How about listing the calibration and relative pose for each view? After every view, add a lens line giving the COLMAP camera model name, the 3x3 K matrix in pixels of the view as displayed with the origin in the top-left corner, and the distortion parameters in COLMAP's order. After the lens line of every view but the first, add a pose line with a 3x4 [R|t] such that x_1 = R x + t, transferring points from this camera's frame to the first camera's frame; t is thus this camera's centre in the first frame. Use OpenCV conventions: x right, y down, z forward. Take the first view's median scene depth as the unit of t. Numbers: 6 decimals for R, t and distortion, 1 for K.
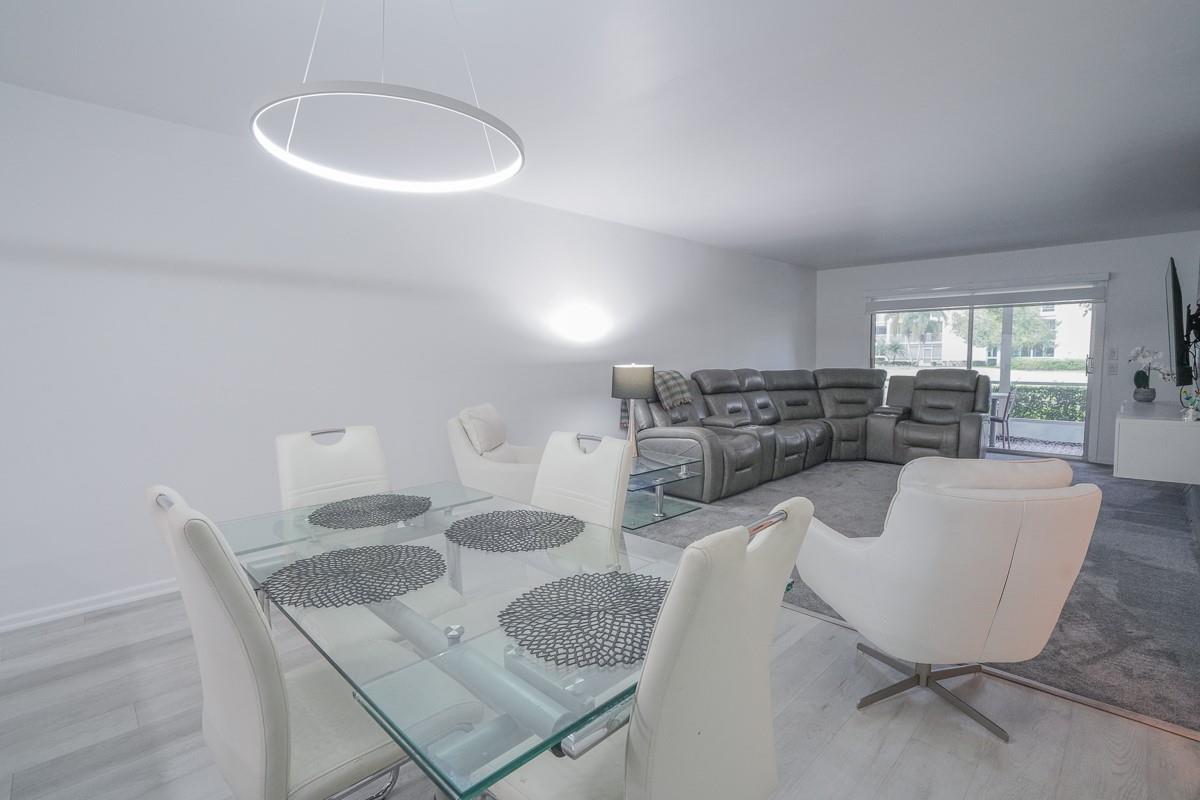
lens RADIAL K [[559.1, 0, 600.0], [0, 559.1, 400.0], [0, 0, 1]] dist [-0.061338, 0.017972]
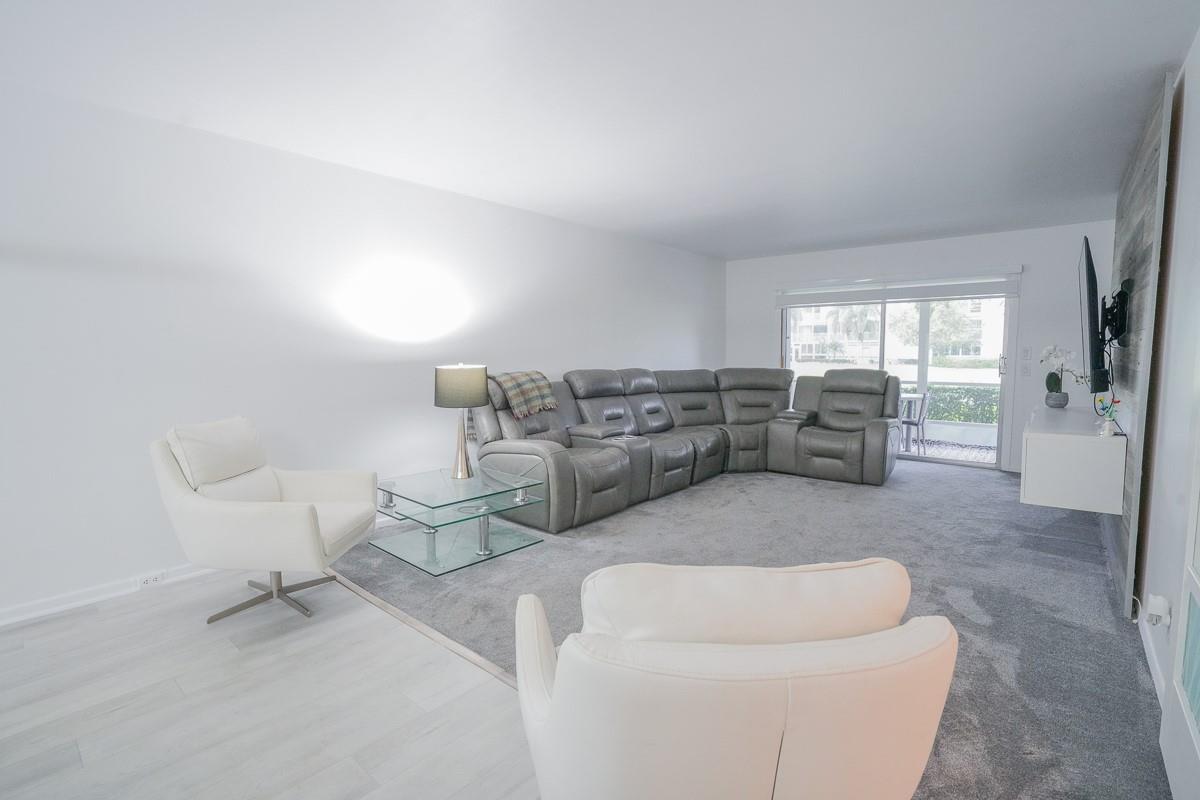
lens RADIAL K [[559.1, 0, 600.0], [0, 559.1, 400.0], [0, 0, 1]] dist [-0.061338, 0.017972]
pose [[0.996062, -0.002926, 0.088606, 0.142724], [0.002462, 0.999983, 0.005341, -0.012282], [-0.088620, -0.005102, 0.996052, 0.135598]]
